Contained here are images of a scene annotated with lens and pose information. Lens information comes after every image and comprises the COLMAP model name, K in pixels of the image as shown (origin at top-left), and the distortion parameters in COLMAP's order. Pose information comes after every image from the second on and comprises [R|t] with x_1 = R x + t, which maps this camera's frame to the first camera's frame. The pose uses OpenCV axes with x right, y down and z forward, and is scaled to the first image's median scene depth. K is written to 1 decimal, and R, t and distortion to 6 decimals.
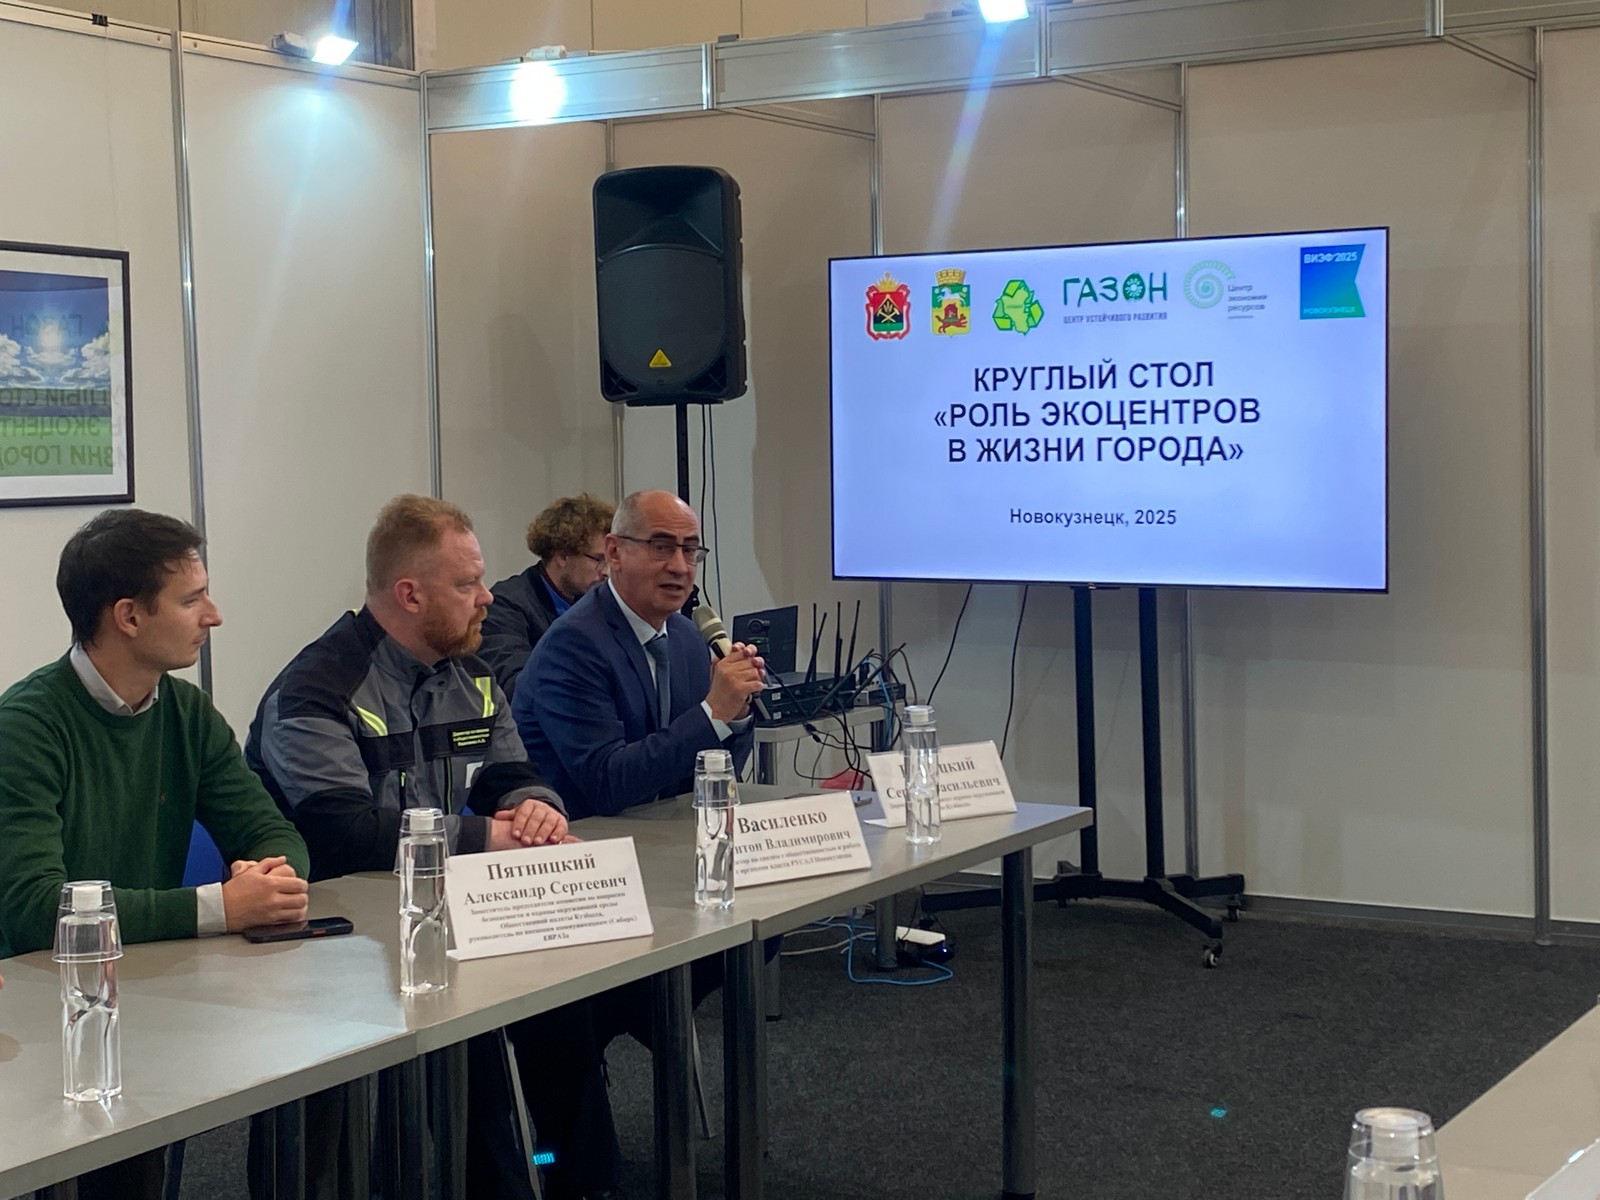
lens RADIAL K [[2591.2, 0, 759.5], [0, 2591.2, 596.4], [0, 0, 1]] dist [0.224355, -0.003986]
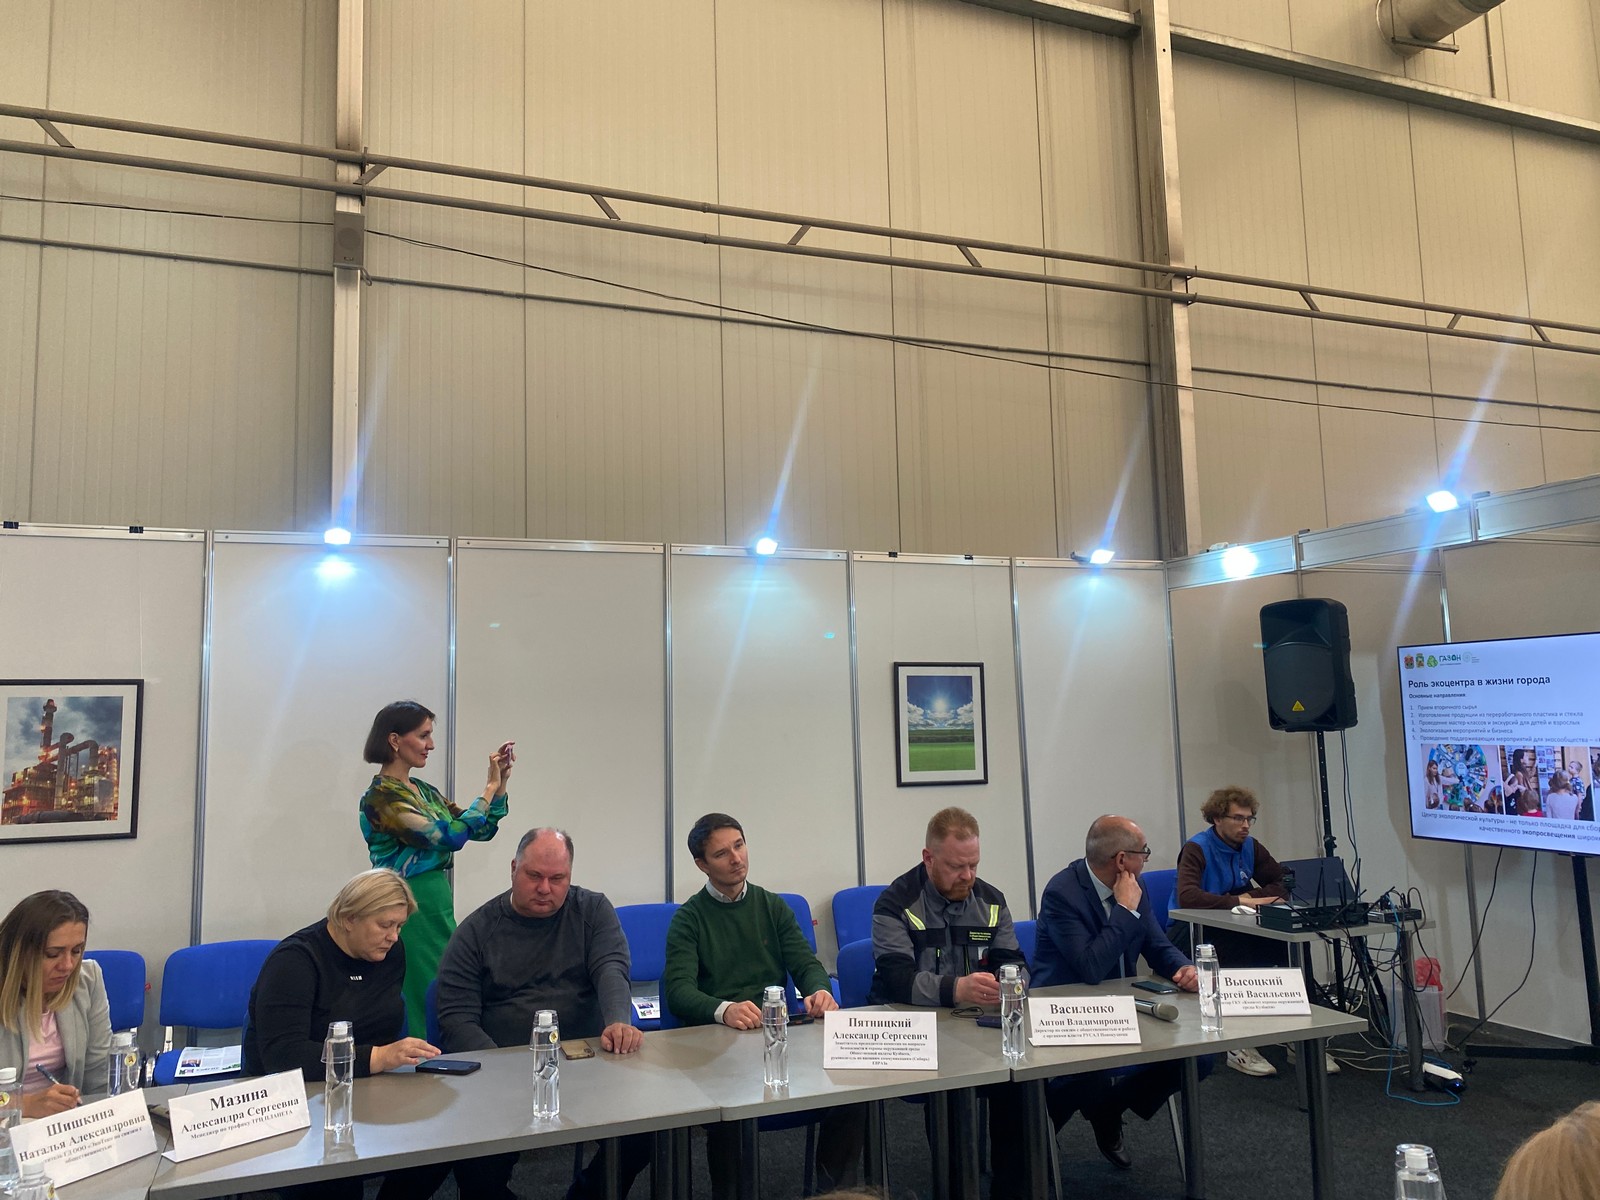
lens RADIAL K [[1239.5, 0, 800.0], [0, 1239.5, 600.0], [0, 0, 1]] dist [0.076757, -0.120324]
pose [[0.799690, -0.057474, -0.597656, 0.244987], [-0.032279, 0.989853, -0.138381, -0.040235], [0.599545, 0.129954, 0.789720, 0.130782]]
